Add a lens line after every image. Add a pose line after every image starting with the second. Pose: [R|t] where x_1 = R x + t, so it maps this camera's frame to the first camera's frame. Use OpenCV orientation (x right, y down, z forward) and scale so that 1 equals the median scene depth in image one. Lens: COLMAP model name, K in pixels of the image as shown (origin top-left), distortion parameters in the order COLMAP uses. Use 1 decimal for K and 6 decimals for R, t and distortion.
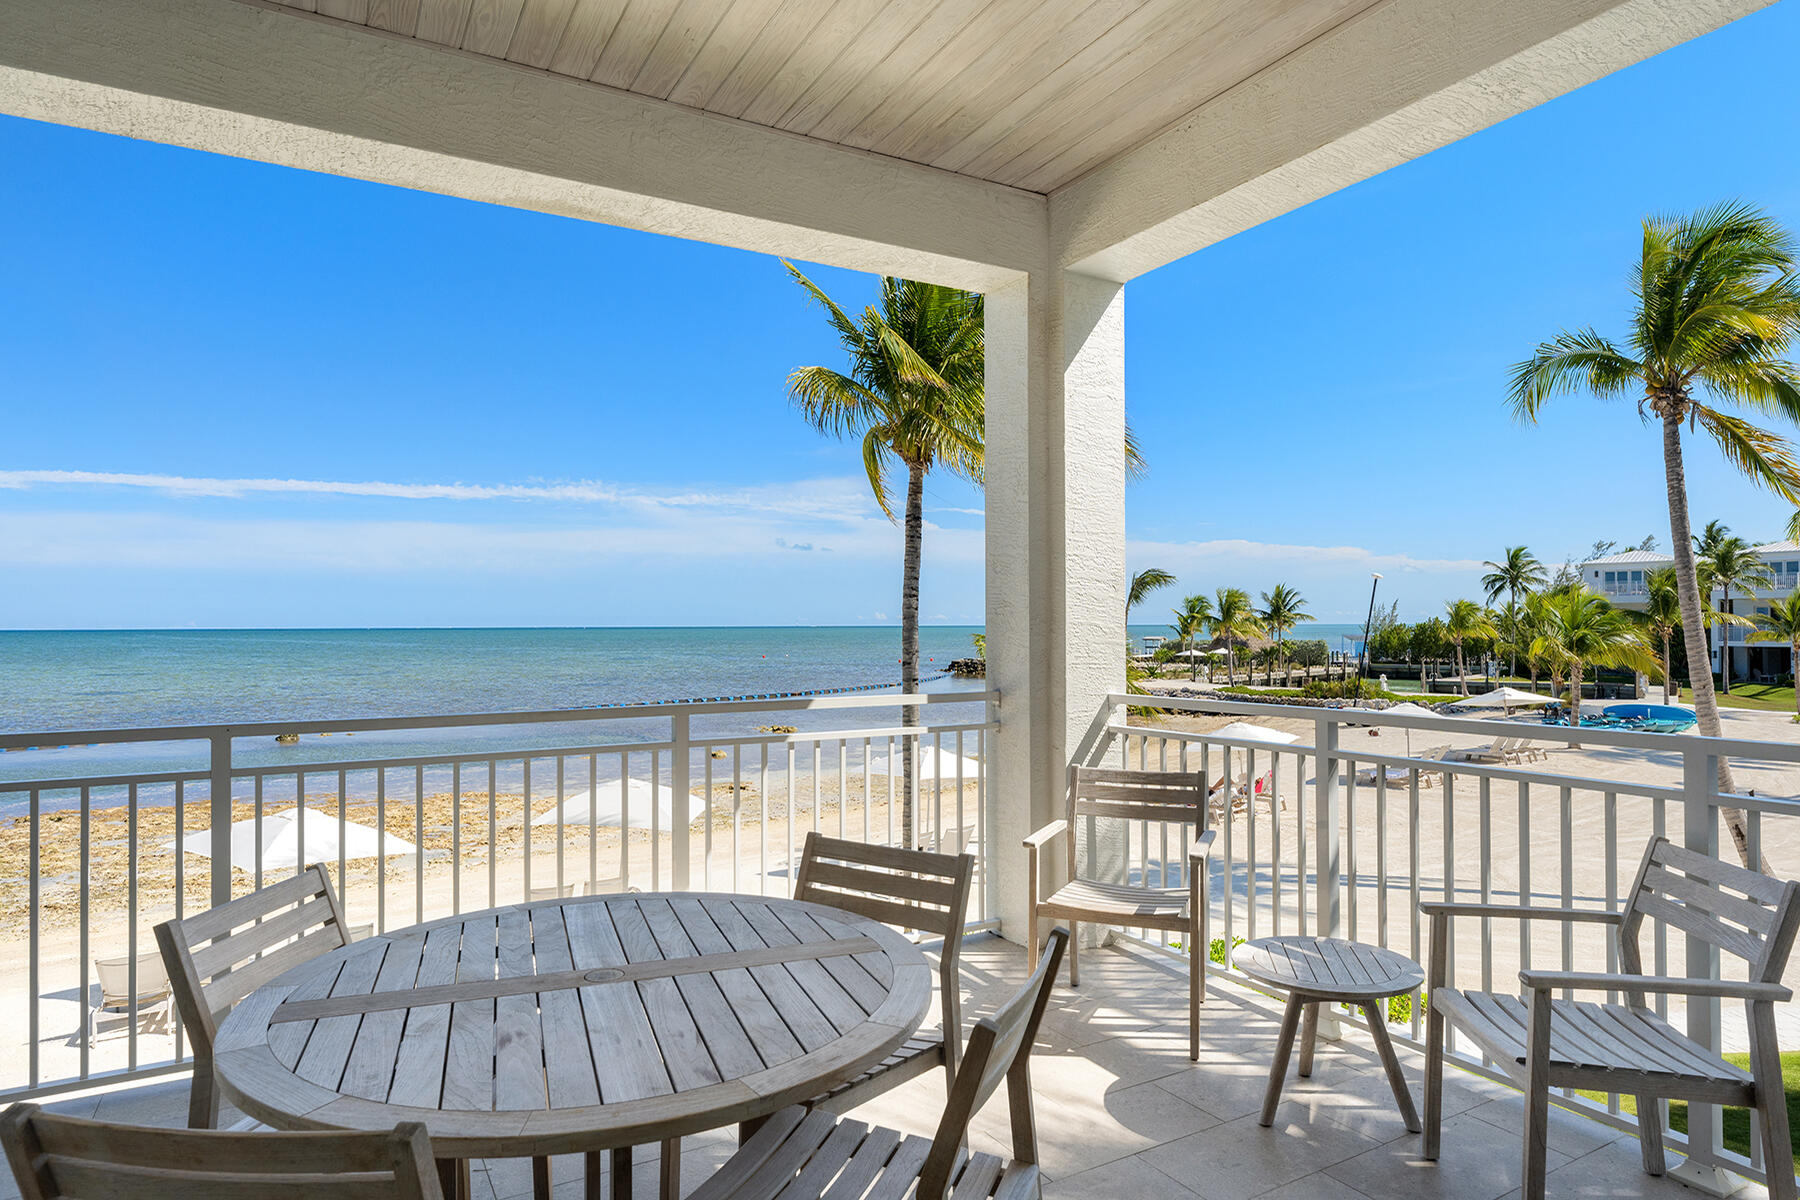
lens RADIAL K [[1045.9, 0, 899.0], [0, 1045.9, 628.7], [0, 0, 1]] dist [-0.000032, -0.000982]
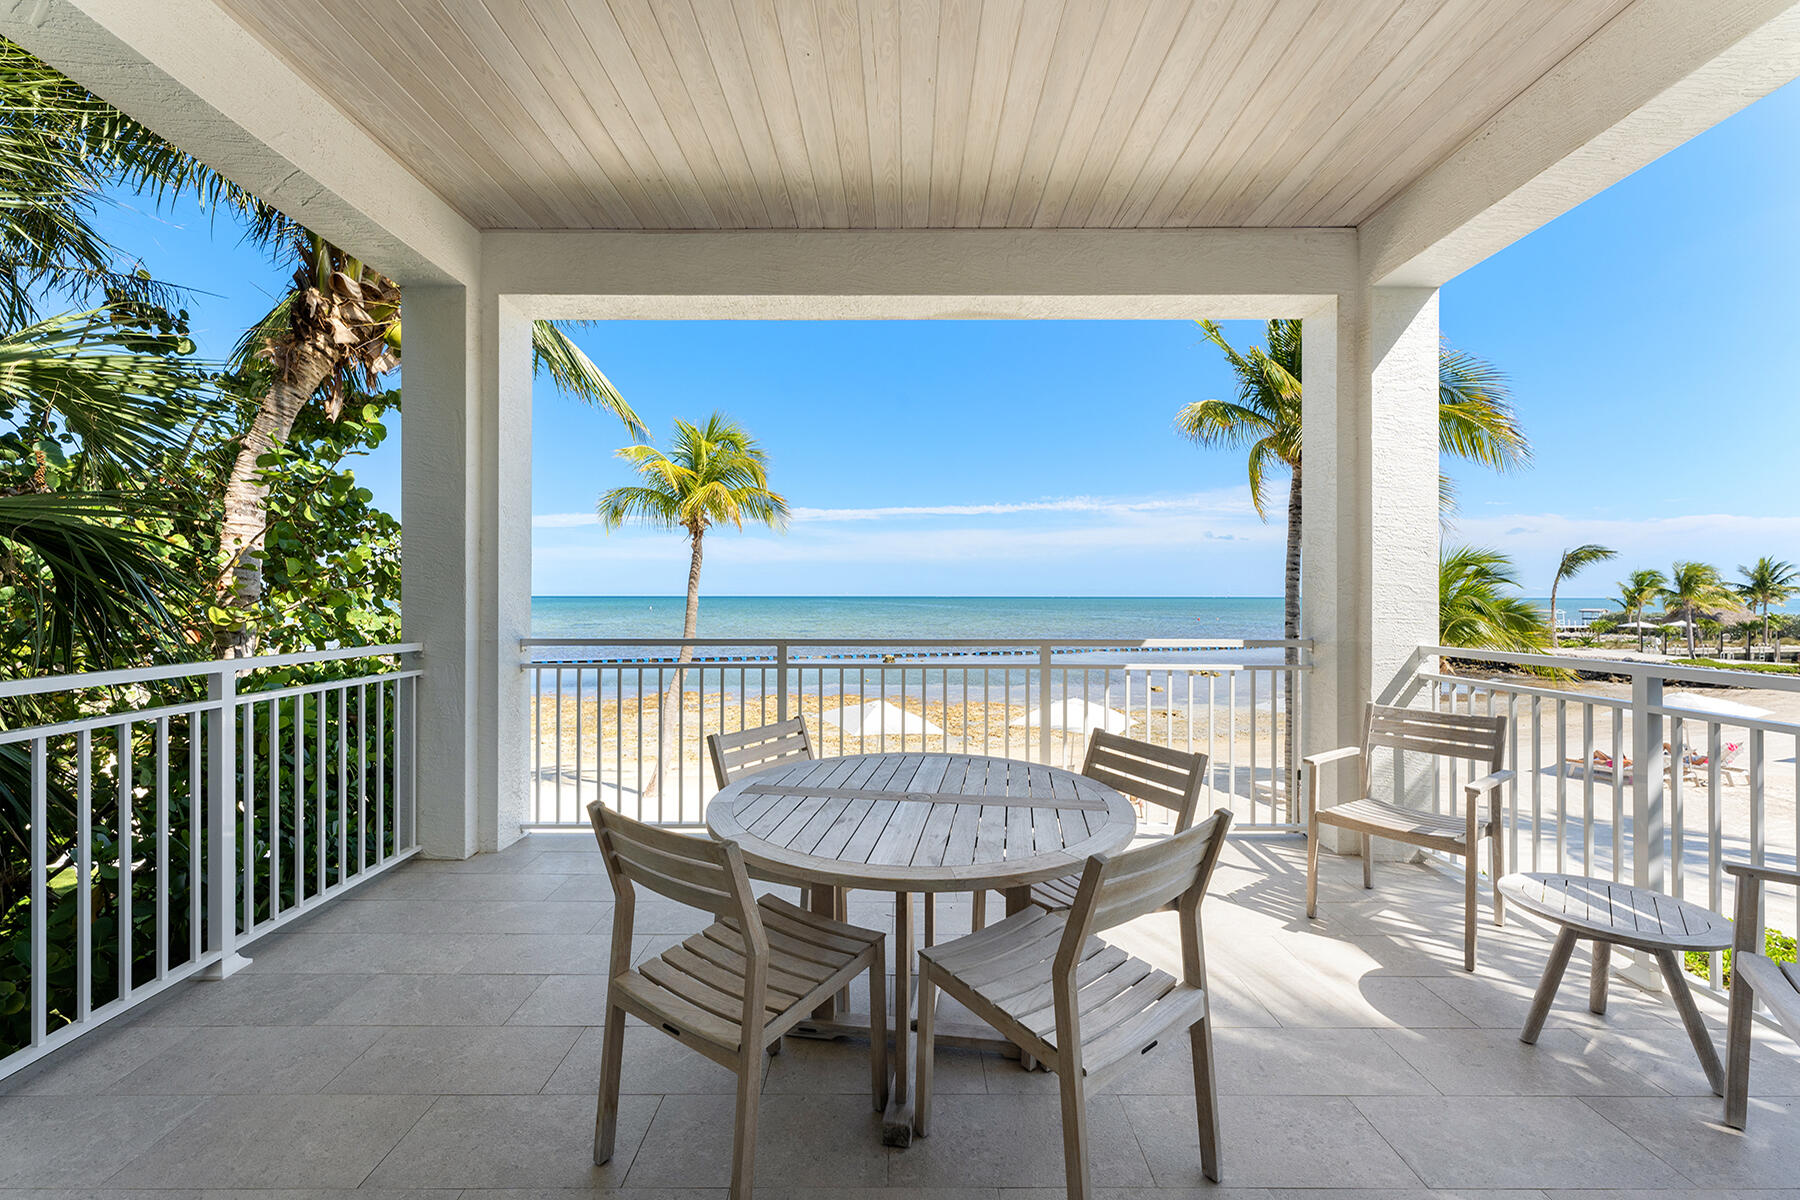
lens RADIAL K [[727.8, 0, 900.0], [0, 727.8, 600.0], [0, 0, 1]] dist [0.001077, 0.000910]
pose [[0.864399, 0.008810, -0.502729, 0.116070], [-0.007636, 0.999961, 0.004394, 0.013771], [0.502748, 0.000041, 0.864433, 0.016111]]
